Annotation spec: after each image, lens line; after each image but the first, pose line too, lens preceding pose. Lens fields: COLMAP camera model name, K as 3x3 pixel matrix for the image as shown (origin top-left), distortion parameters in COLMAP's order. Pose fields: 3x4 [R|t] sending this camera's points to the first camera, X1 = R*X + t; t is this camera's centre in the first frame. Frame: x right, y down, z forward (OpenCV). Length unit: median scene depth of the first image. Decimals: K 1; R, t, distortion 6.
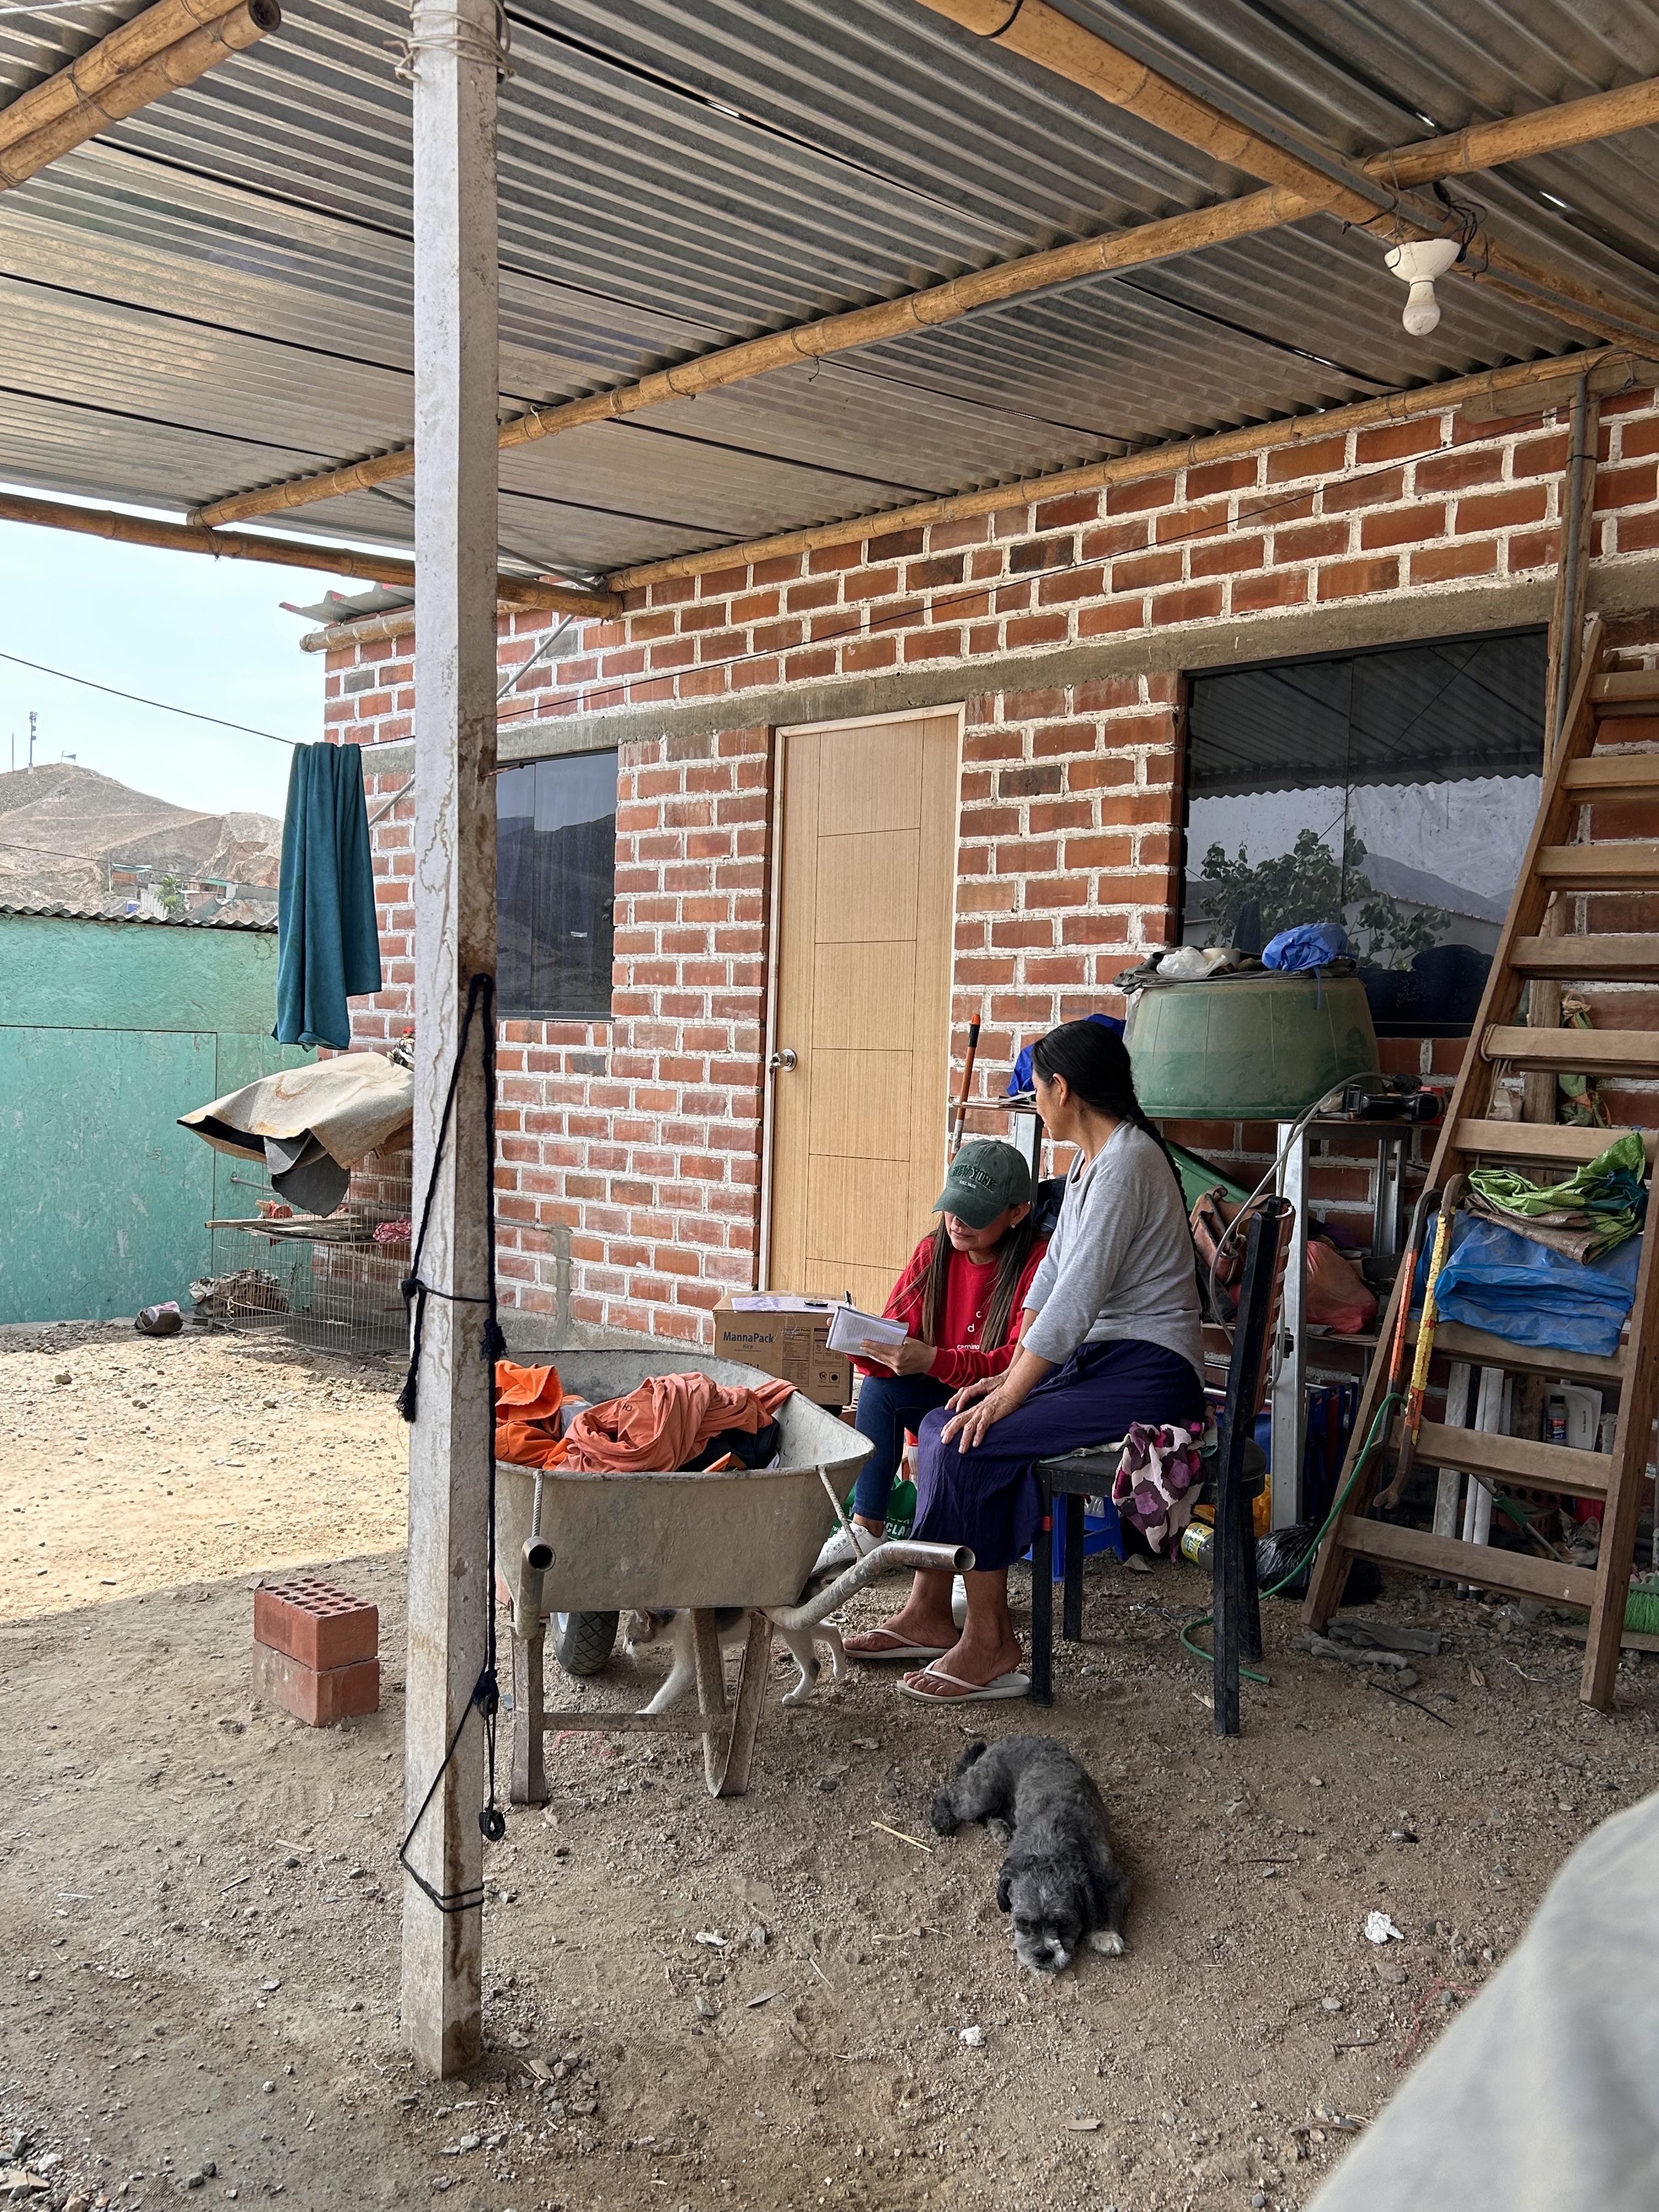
lens RADIAL K [[1831.7, 0, 822.6], [0, 1831.7, 1107.5], [0, 0, 1]] dist [0.010042, -0.022162]
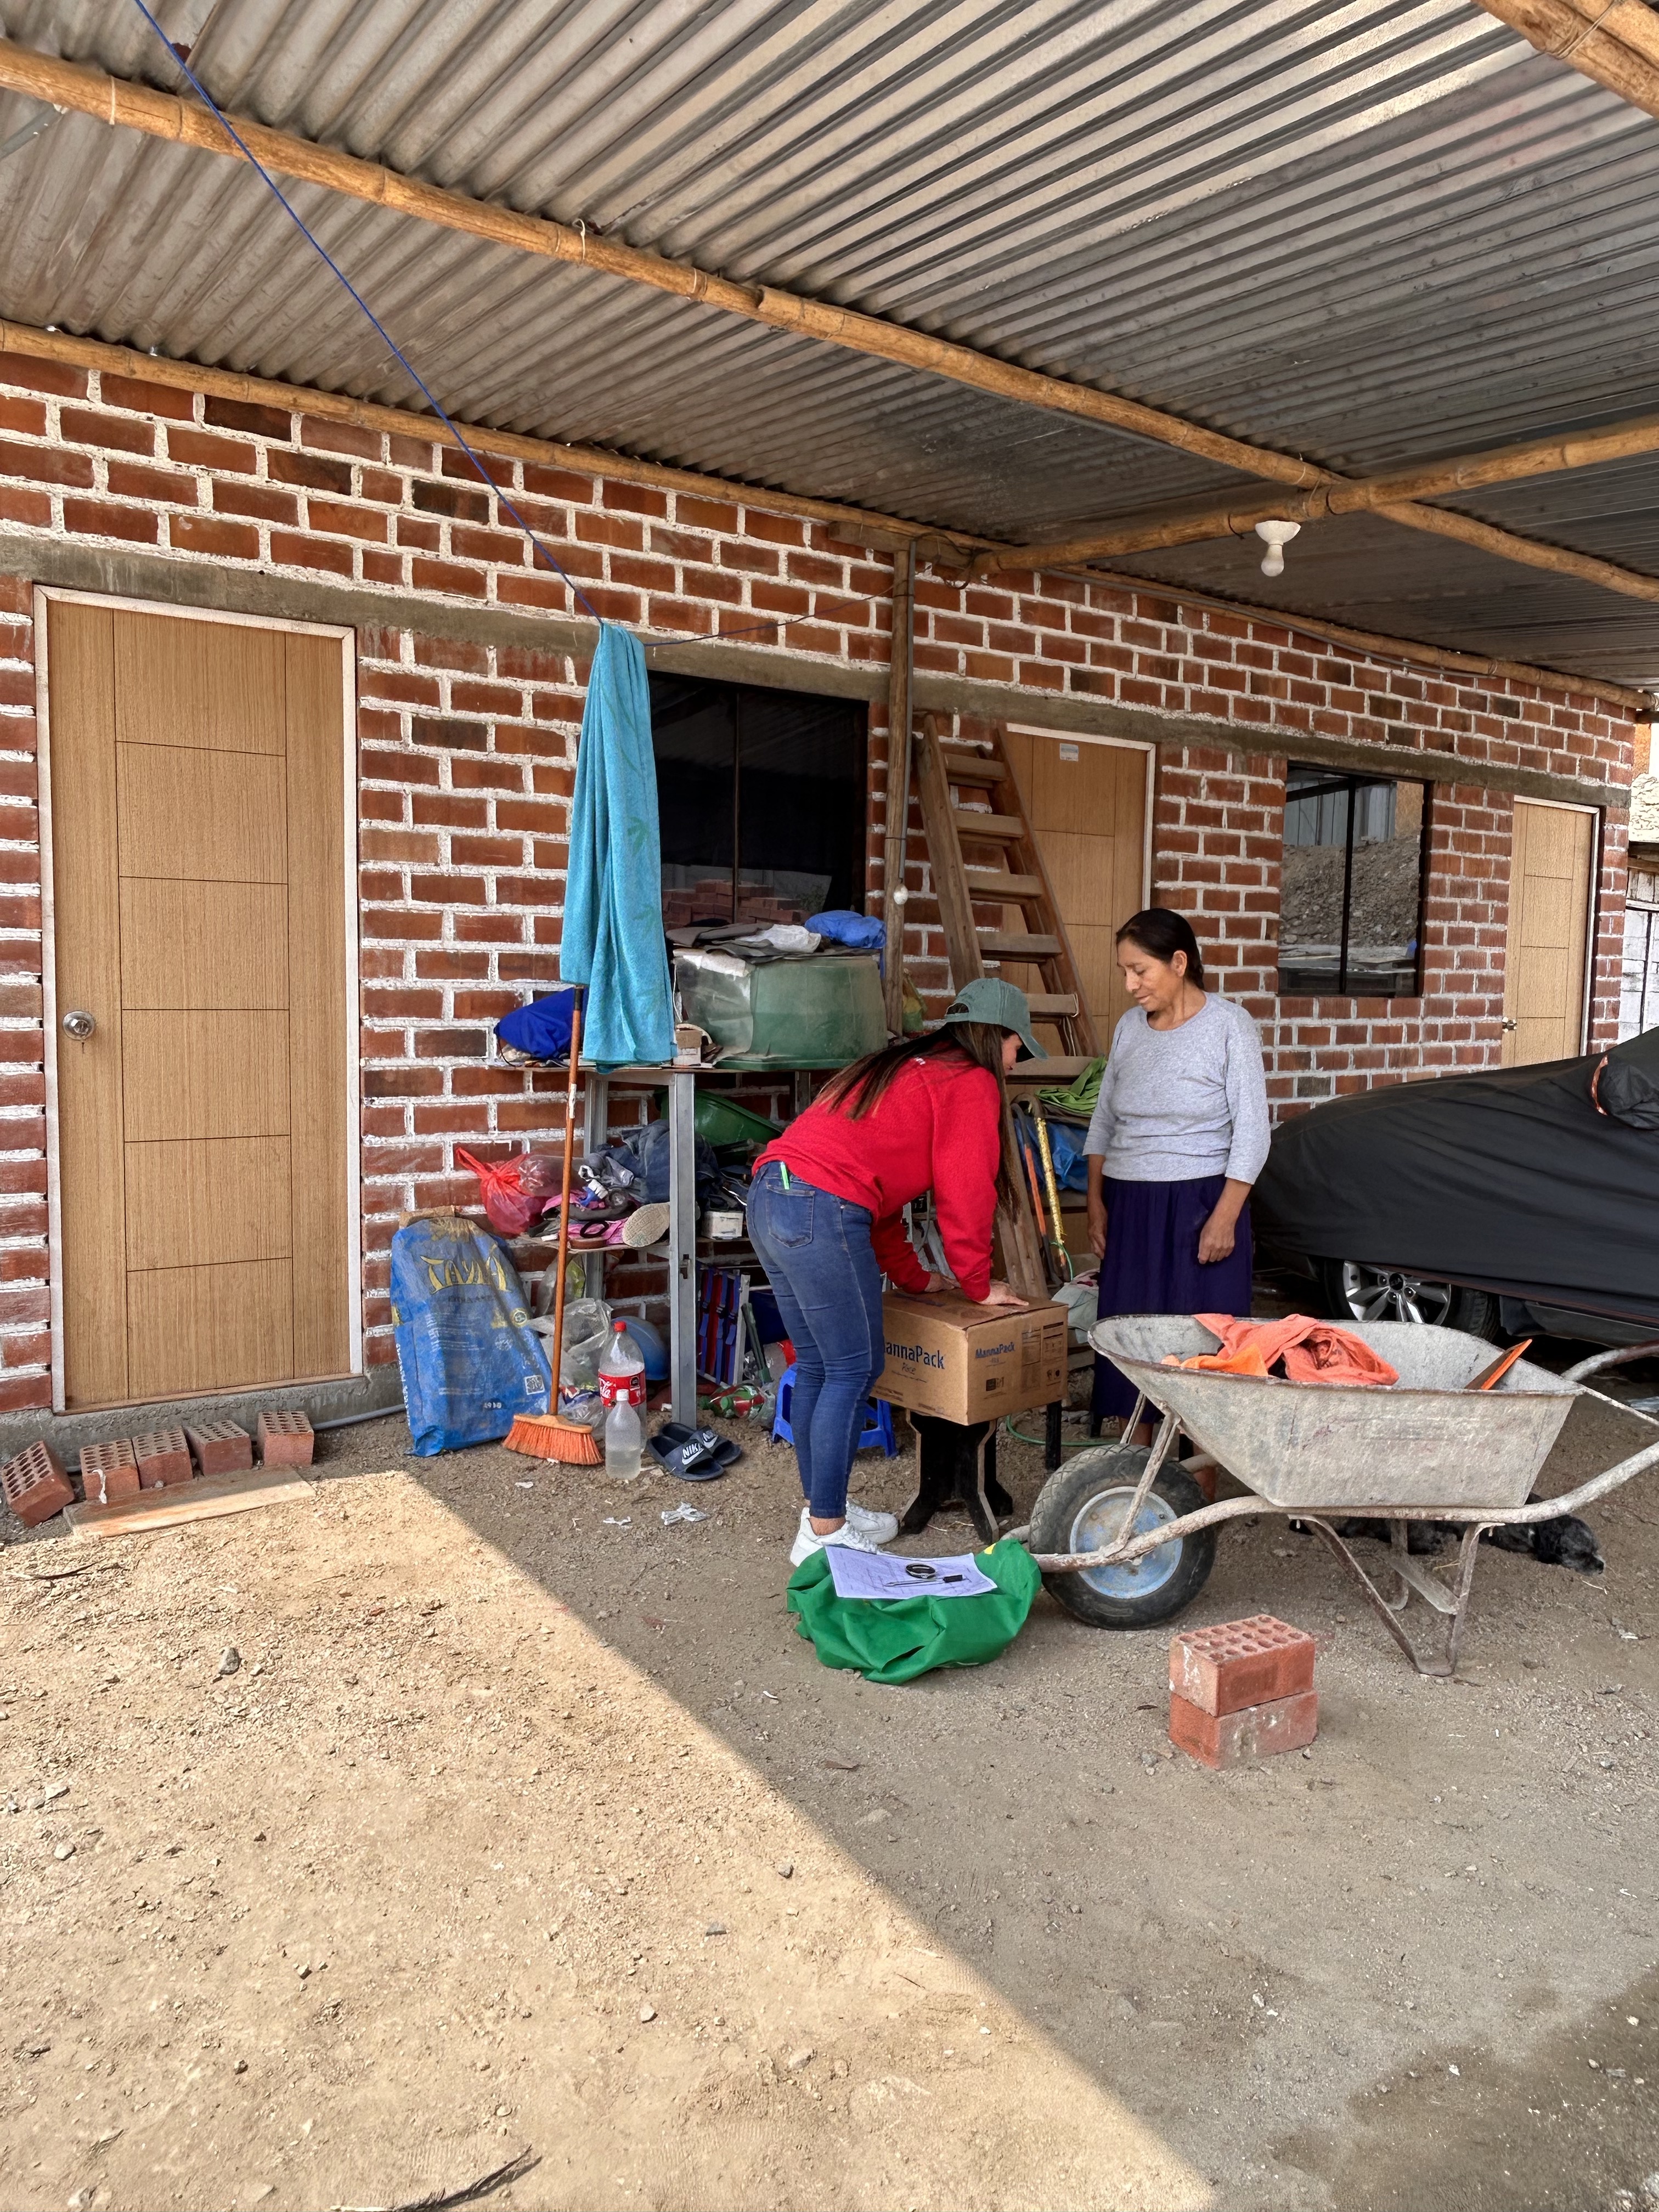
lens RADIAL K [[1543.5, 0, 833.1], [0, 1543.5, 1102.3], [0, 0, 1]] dist [0.015412, -0.024729]
pose [[0.250252, -0.081488, 0.964745, -0.652342], [0.033123, 0.996589, 0.075586, -0.036700], [-0.967614, 0.013039, 0.252098, 0.595050]]
